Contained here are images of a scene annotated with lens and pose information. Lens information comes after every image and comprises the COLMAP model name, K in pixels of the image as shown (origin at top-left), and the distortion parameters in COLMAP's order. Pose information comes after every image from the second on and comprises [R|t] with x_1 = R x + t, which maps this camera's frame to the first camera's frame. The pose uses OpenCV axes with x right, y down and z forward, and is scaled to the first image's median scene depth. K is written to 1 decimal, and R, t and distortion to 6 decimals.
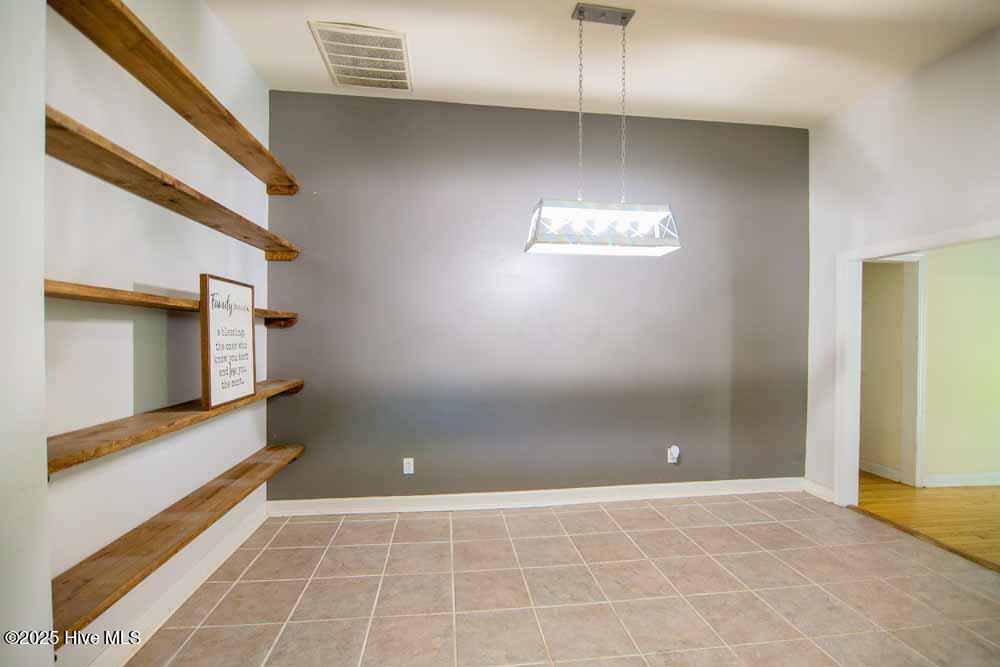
lens RADIAL K [[455.8, 0, 500.0], [0, 455.8, 333.5], [0, 0, 1]] dist [-0.020129, 0.000251]
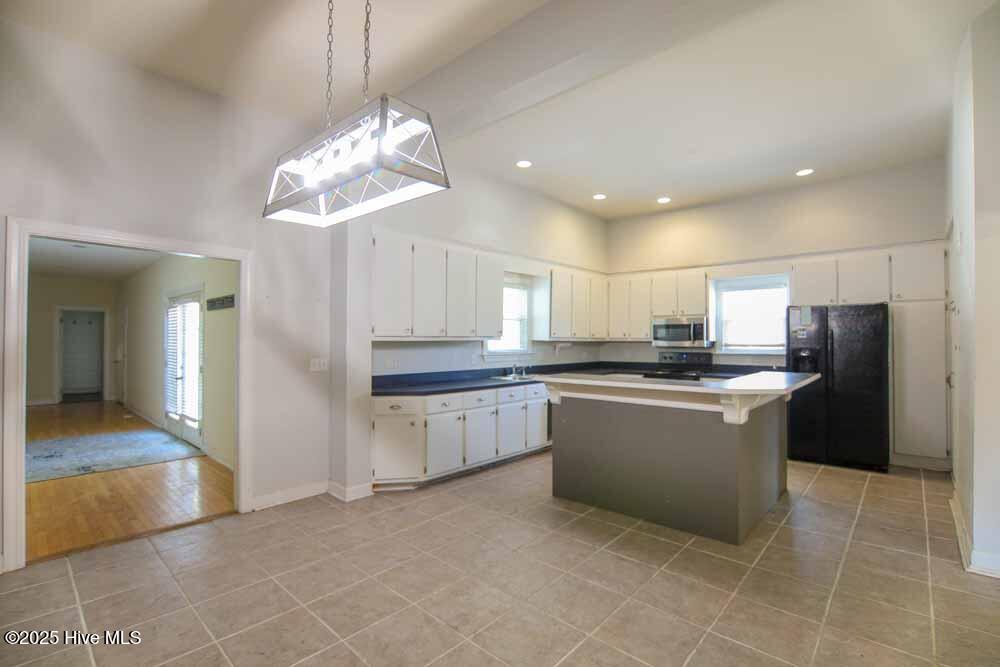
lens RADIAL K [[455.8, 0, 500.0], [0, 455.8, 333.5], [0, 0, 1]] dist [-0.020129, 0.000251]
pose [[-0.656714, 0.002159, 0.754137, -0.428944], [-0.011059, 0.999861, -0.012492, 0.006533], [-0.754059, -0.016543, -0.656599, 1.315288]]
